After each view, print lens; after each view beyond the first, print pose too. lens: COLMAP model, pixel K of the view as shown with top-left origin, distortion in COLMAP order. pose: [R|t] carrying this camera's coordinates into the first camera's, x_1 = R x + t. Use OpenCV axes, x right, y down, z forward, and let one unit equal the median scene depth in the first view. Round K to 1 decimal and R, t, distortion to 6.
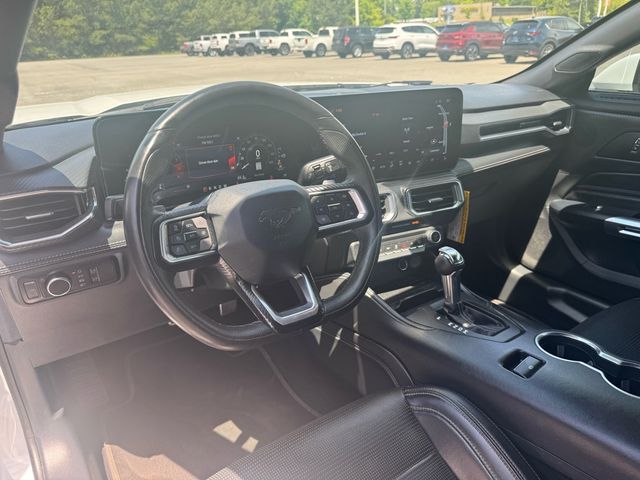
lens RADIAL K [[454.6, 0, 318.4], [0, 454.6, 243.7], [0, 0, 1]] dist [-0.001857, -0.003462]
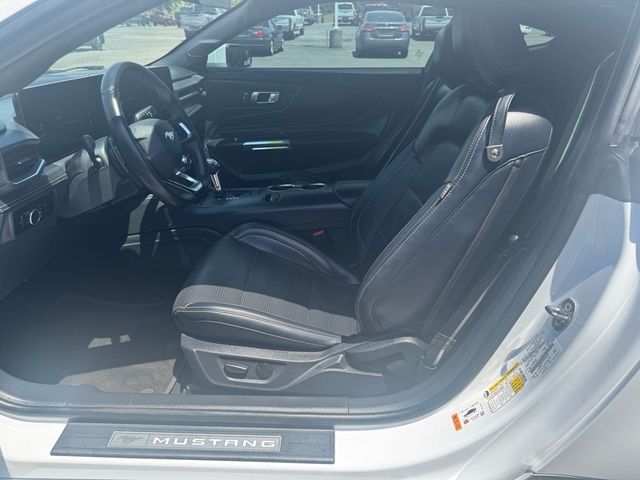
lens RADIAL K [[446.2, 0, 320.6], [0, 446.2, 244.7], [0, 0, 1]] dist [0.043554, -0.050072]
pose [[0.583816, -0.326247, 0.743452, -0.830382], [0.309808, 0.935941, 0.167431, 0.160263], [-0.750451, 0.132579, 0.647492, -0.375745]]
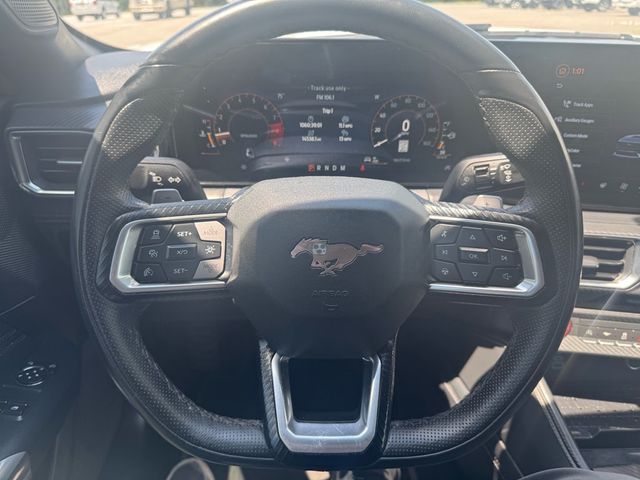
lens RADIAL K [[477.5, 0, 321.2], [0, 477.5, 253.4], [0, 0, 1]] dist [-0.000796, -0.001747]
pose [[0.859866, 0.269146, -0.433810, 0.095654], [-0.226916, 0.962681, 0.147495, -0.096900], [0.457319, -0.028387, 0.888850, 0.347193]]
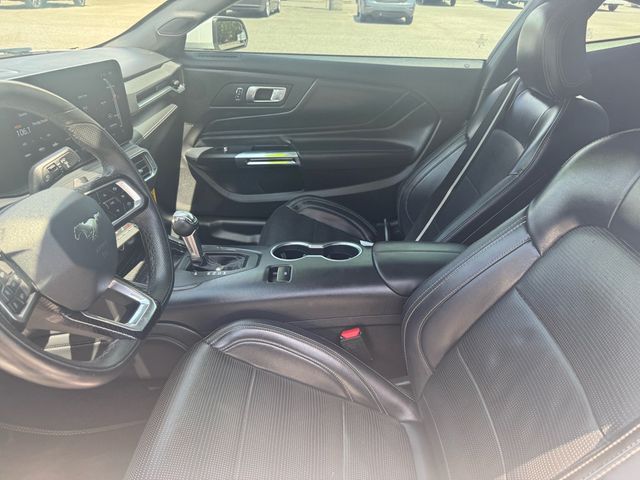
lens RADIAL K [[452.4, 0, 321.4], [0, 452.4, 249.8], [0, 0, 1]] dist [0.001118, -0.009432]
pose [[0.578032, -0.368929, 0.727853, -0.342261], [0.284248, 0.927130, 0.244199, -0.073791], [-0.764907, 0.065736, 0.640778, 0.044372]]
